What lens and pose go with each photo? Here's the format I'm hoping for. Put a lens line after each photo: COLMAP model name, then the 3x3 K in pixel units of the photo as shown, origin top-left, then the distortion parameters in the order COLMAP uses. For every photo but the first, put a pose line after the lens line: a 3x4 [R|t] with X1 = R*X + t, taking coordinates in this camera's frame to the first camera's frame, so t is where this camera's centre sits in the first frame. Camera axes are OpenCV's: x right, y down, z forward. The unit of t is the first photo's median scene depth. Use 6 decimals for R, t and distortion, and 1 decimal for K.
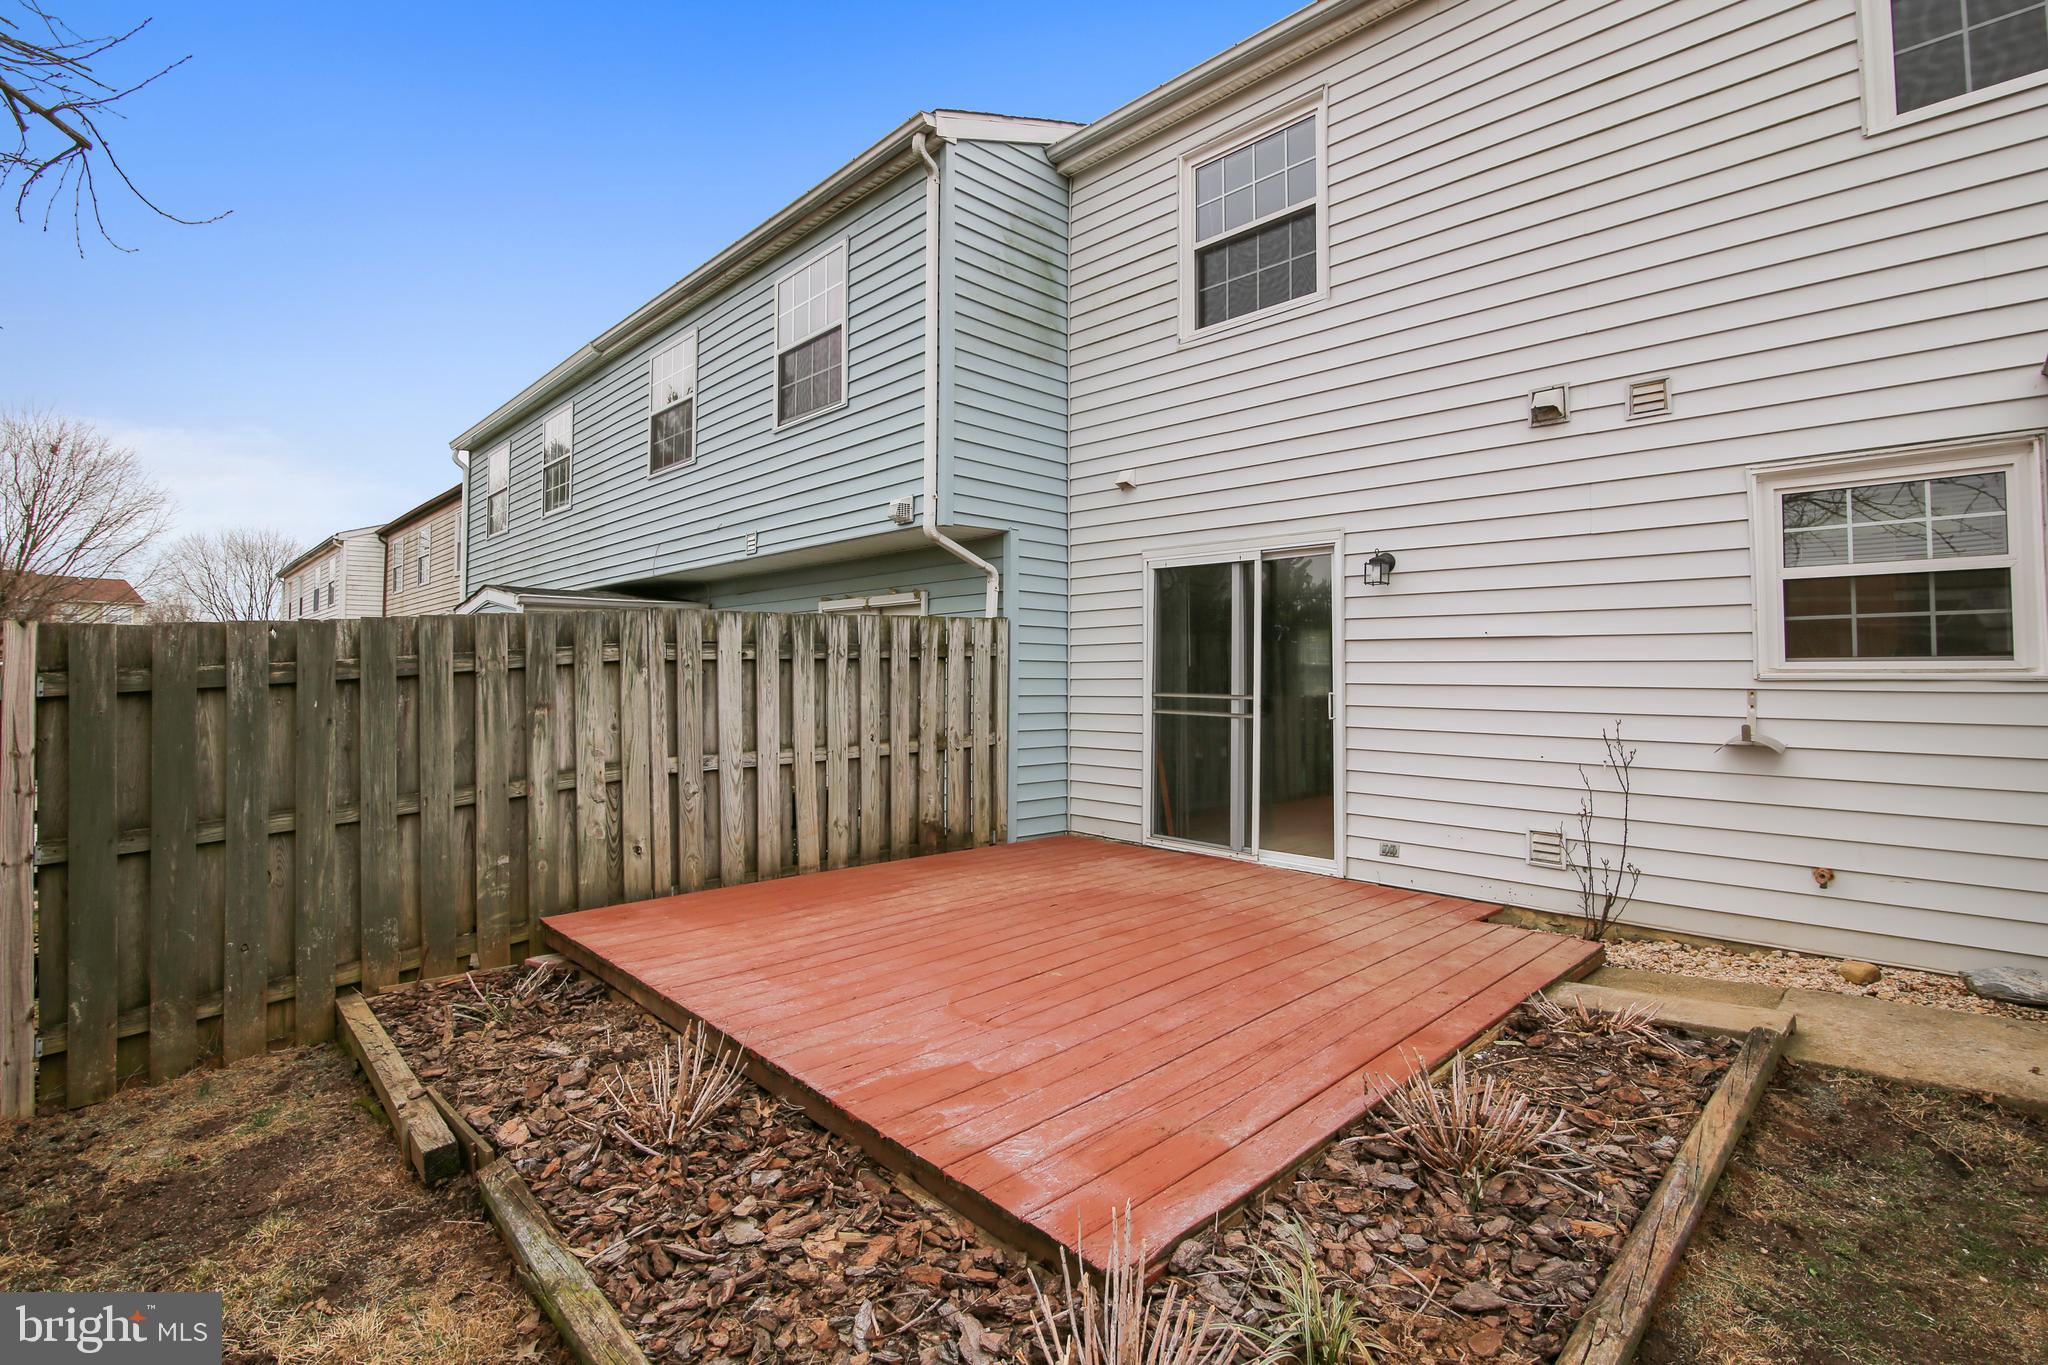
lens RADIAL K [[935.6, 0, 1036.0], [0, 935.6, 648.7], [0, 0, 1]] dist [-0.013581, -0.001165]
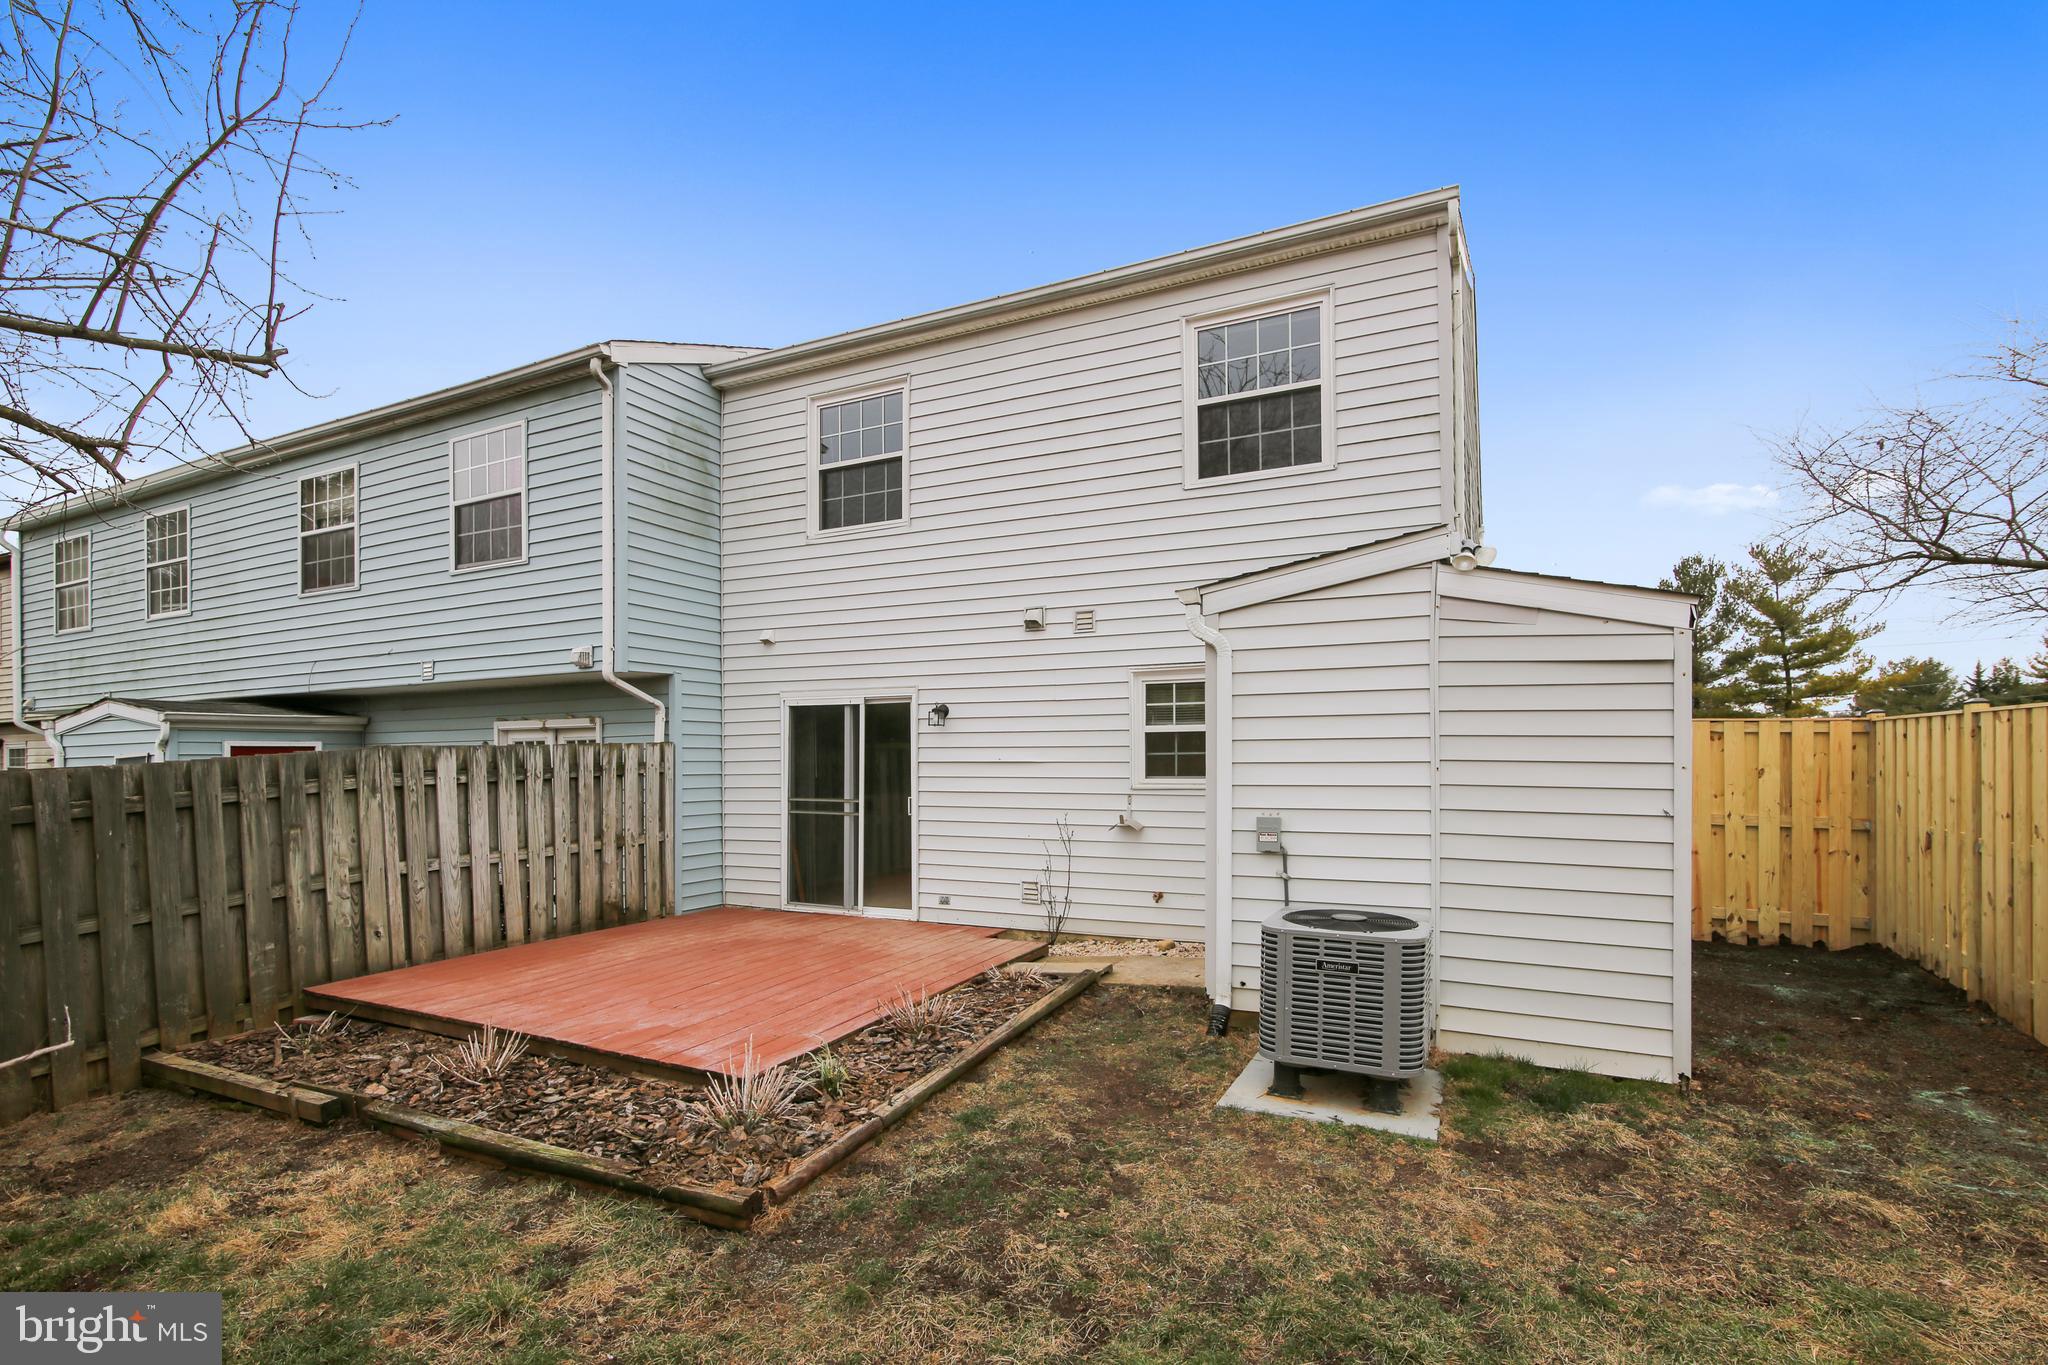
lens RADIAL K [[935.6, 0, 1031.7], [0, 935.6, 749.9], [0, 0, 1]] dist [-0.013581, -0.001165]
pose [[0.937678, -0.007174, 0.347432, -0.020232], [0.000173, 0.999796, 0.020177, -0.070161], [-0.347506, -0.018860, 0.937488, -0.553400]]
